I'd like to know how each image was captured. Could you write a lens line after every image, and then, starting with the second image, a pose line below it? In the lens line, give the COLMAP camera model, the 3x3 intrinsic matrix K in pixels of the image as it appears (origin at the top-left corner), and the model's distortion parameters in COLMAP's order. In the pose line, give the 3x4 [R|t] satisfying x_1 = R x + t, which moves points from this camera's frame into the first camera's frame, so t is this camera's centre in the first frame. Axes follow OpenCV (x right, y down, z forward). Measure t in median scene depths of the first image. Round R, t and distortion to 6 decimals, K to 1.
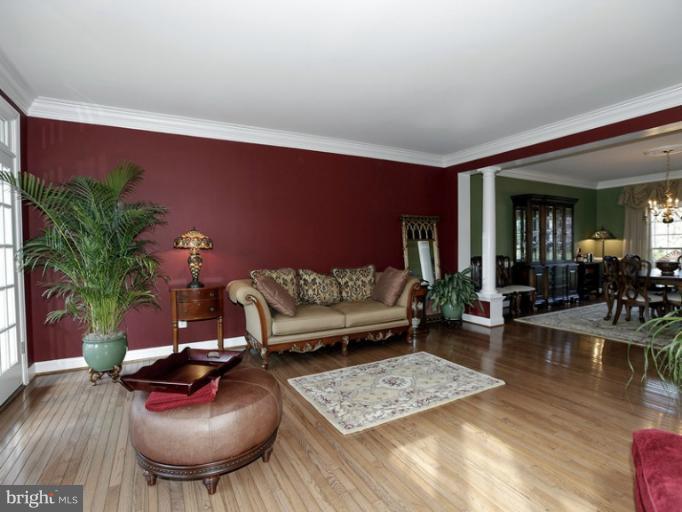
lens RADIAL K [[346.4, 0, 335.5], [0, 346.4, 255.0], [0, 0, 1]] dist [-0.027122, 0.001643]
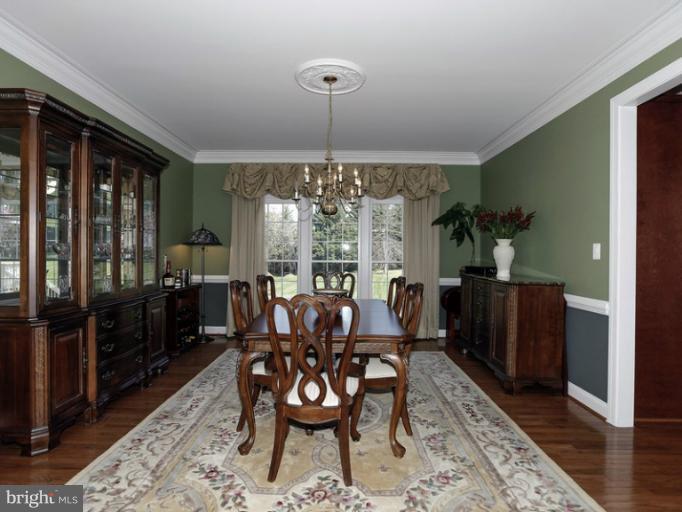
lens RADIAL K [[376.5, 0, 343.6], [0, 376.5, 255.1], [0, 0, 1]] dist [-0.024090, 0.001853]
pose [[0.469239, 0.016666, 0.882914, 0.335314], [0.002971, 0.999786, -0.020451, -0.014552], [-0.883066, 0.012219, 0.469089, 0.496345]]
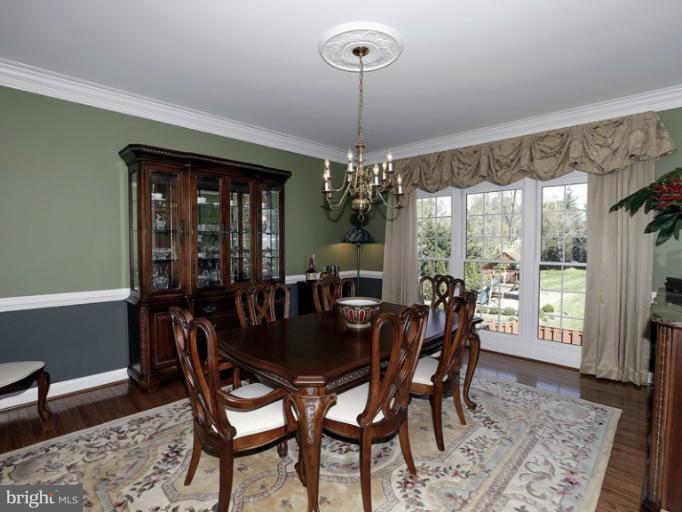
lens RADIAL K [[346.4, 0, 339.6], [0, 346.4, 255.5], [0, 0, 1]] dist [-0.027122, 0.001643]
pose [[0.949239, 0.005457, 0.314507, 0.574984], [-0.010317, 0.999852, 0.013791, -0.032042], [-0.314386, -0.016336, 0.949155, 0.398126]]
